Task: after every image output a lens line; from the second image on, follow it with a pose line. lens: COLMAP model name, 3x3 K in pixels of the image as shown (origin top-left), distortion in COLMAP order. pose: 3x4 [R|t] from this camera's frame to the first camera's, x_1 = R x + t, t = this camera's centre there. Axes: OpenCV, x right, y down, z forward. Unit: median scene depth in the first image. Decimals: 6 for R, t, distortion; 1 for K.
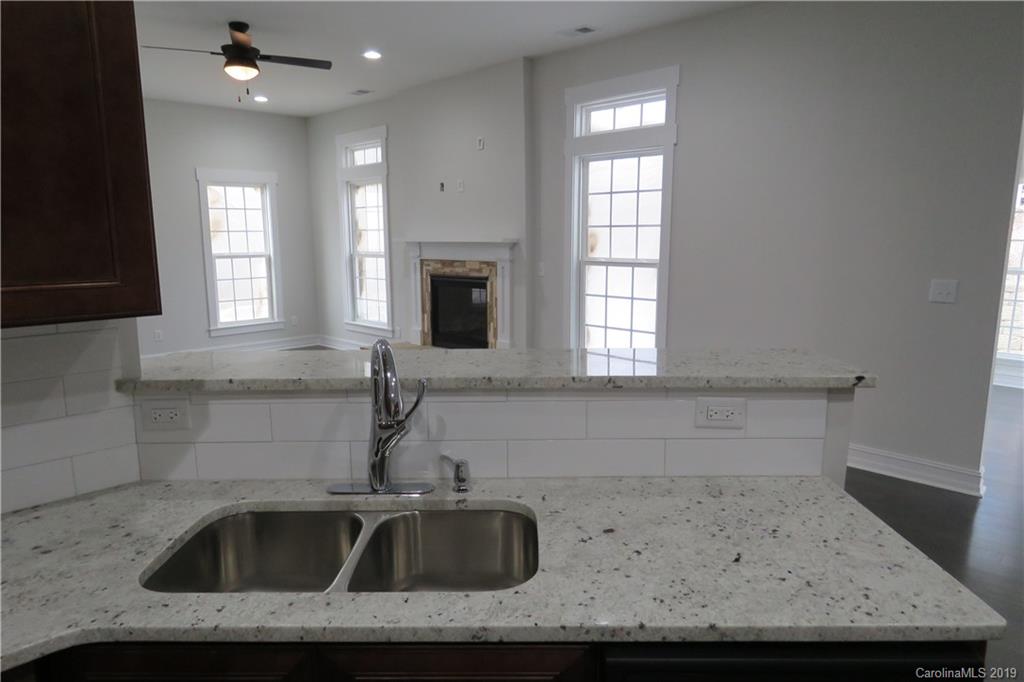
lens RADIAL K [[652.9, 0, 511.0], [0, 652.9, 346.5], [0, 0, 1]] dist [-0.012416, 0.000443]
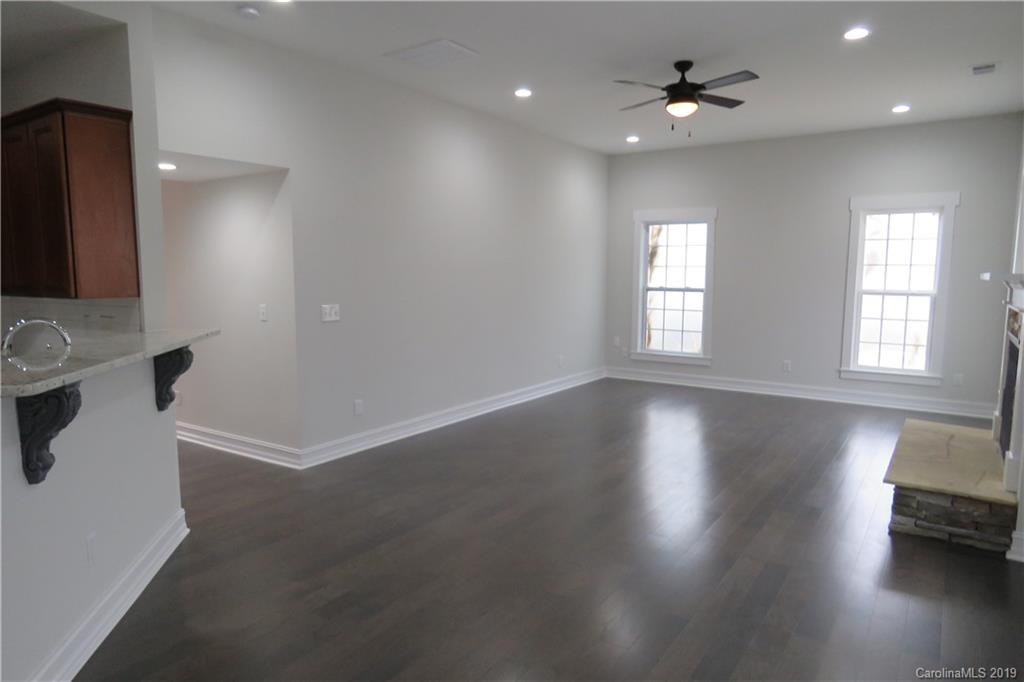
lens RADIAL K [[654.3, 0, 505.3], [0, 654.3, 346.1], [0, 0, 1]] dist [-0.007153, 0.001904]
pose [[0.177651, 0.120365, -0.976705, 0.417056], [-0.176338, 0.980322, 0.088737, -0.067612], [0.968166, 0.156466, 0.195380, 0.413649]]
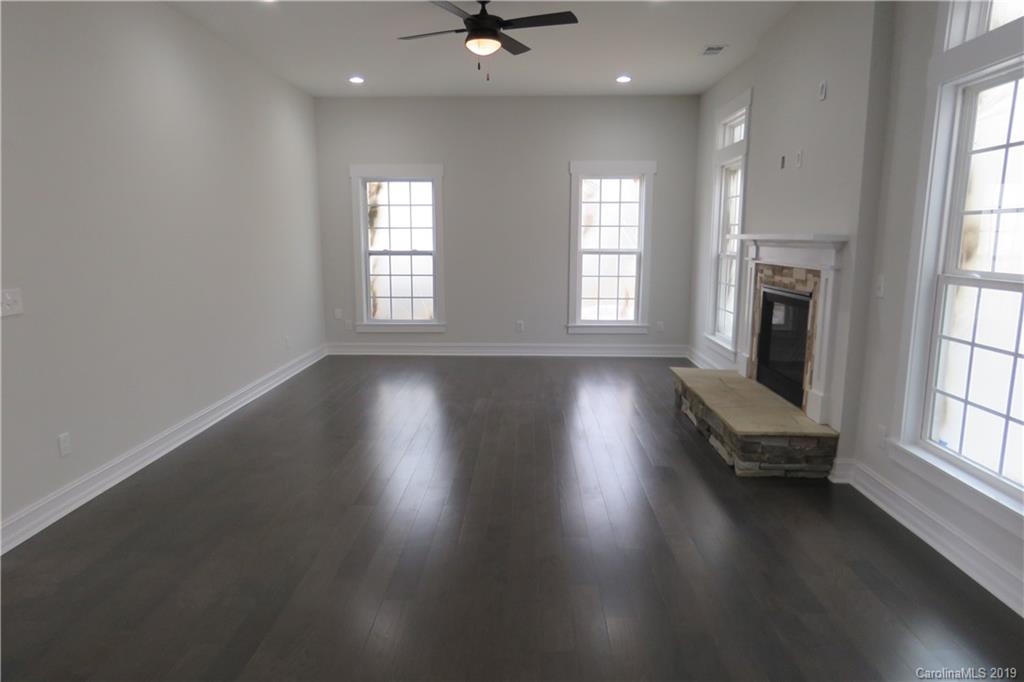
lens RADIAL K [[654.3, 0, 505.3], [0, 654.3, 346.1], [0, 0, 1]] dist [-0.007153, 0.001904]
pose [[0.682022, 0.130743, -0.719550, 0.219533], [-0.131069, 0.989812, 0.055617, -0.045257], [0.719491, 0.056379, 0.692210, 0.294502]]
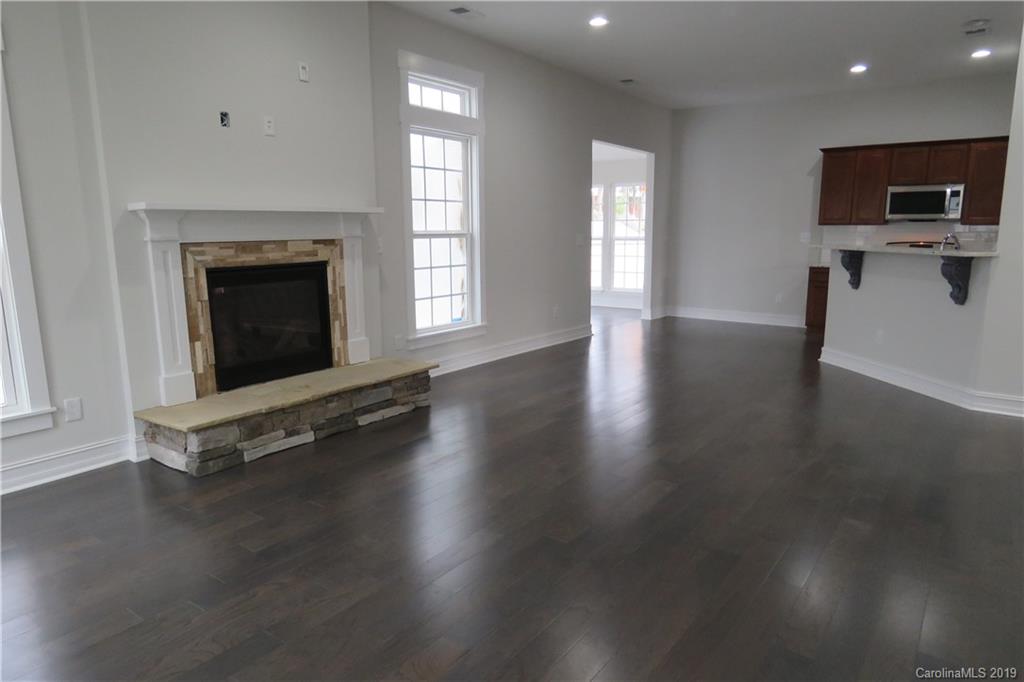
lens RADIAL K [[652.9, 0, 511.0], [0, 652.9, 346.5], [0, 0, 1]] dist [-0.012416, 0.000443]
pose [[-0.157335, -0.179187, 0.971153, -0.743341], [0.161536, 0.965486, 0.204311, -0.120416], [-0.974244, 0.189021, -0.122959, 0.838270]]
